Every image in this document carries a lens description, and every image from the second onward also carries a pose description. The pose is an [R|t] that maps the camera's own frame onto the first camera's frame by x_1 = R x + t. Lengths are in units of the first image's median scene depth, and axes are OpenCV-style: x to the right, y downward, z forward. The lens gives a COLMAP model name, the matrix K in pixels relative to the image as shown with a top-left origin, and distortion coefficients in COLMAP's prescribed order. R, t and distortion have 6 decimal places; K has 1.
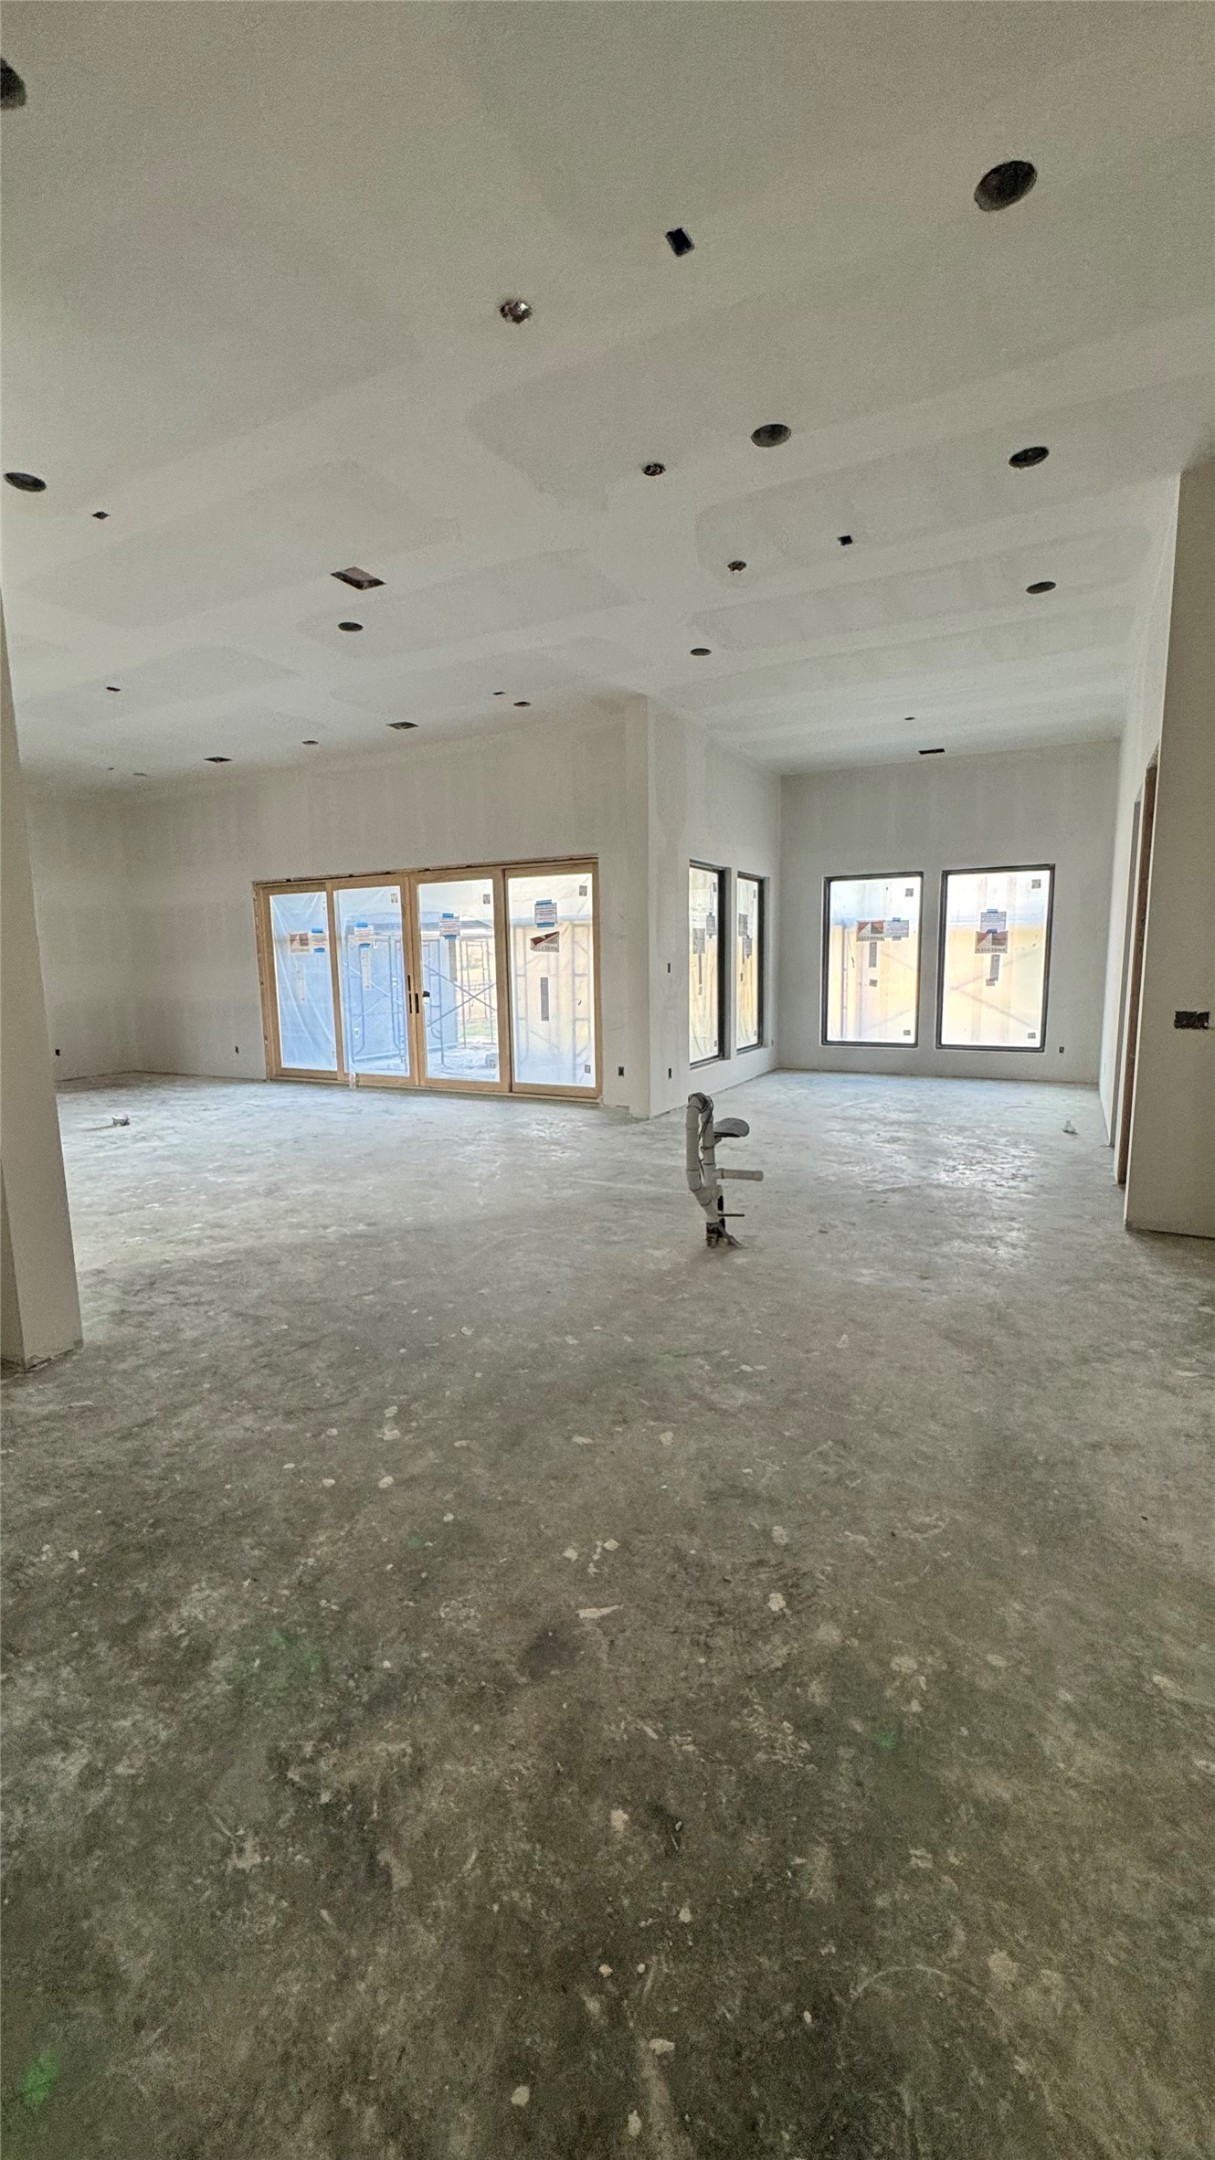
lens RADIAL K [[863.4, 0, 612.3], [0, 863.4, 1080.3], [0, 0, 1]] dist [-0.003968, -0.000148]
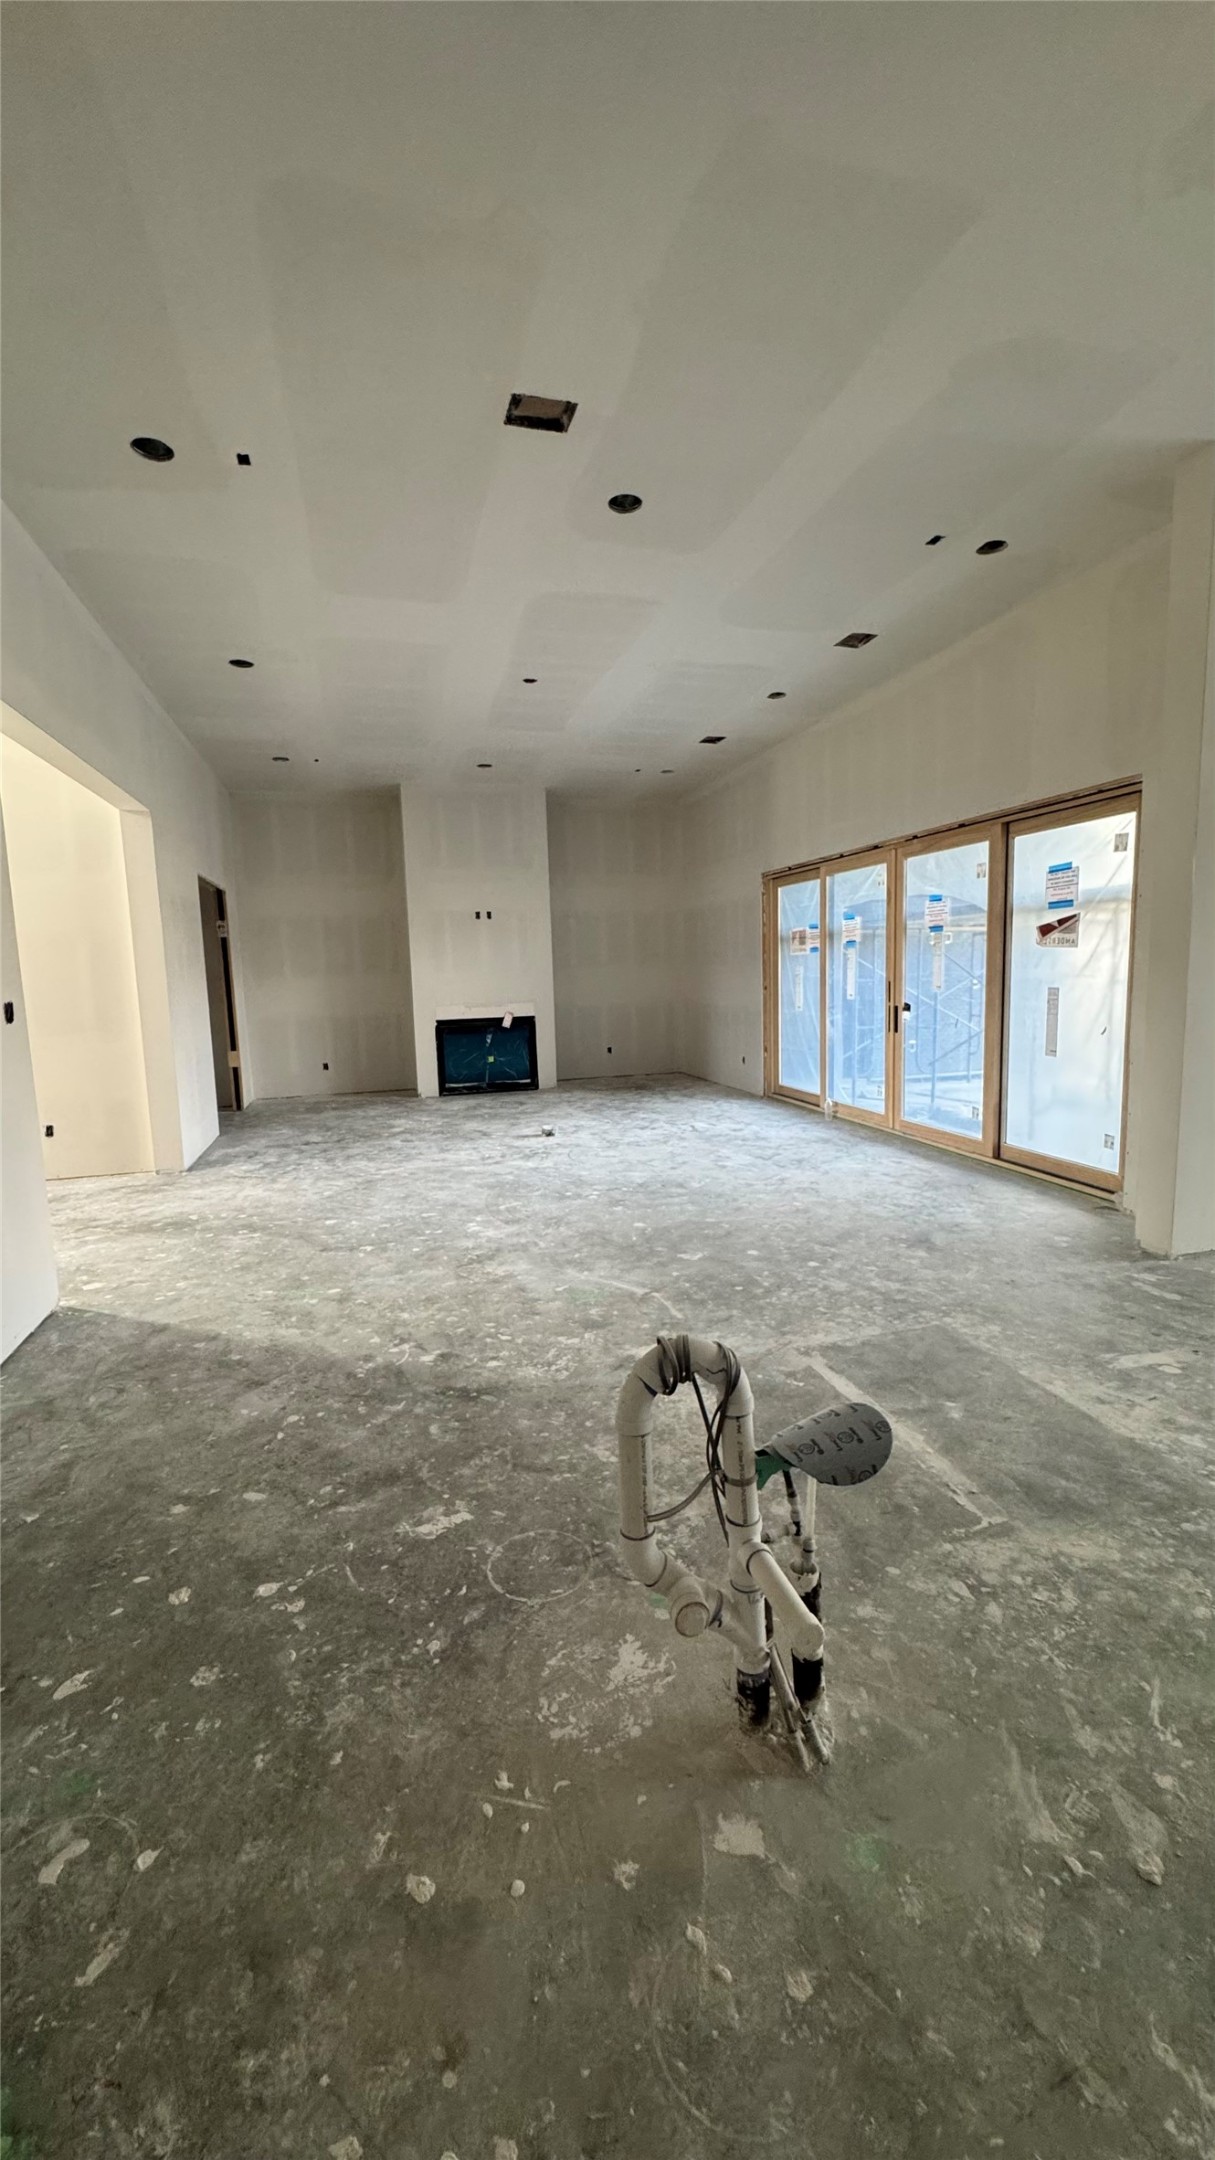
lens RADIAL K [[863.4, 0, 611.2], [0, 863.4, 1081.4], [0, 0, 1]] dist [-0.003968, -0.000148]
pose [[0.688073, 0.089615, -0.720087, 0.165269], [-0.083491, 0.995532, 0.044115, -0.053764], [0.720823, 0.029766, 0.692480, 0.344990]]
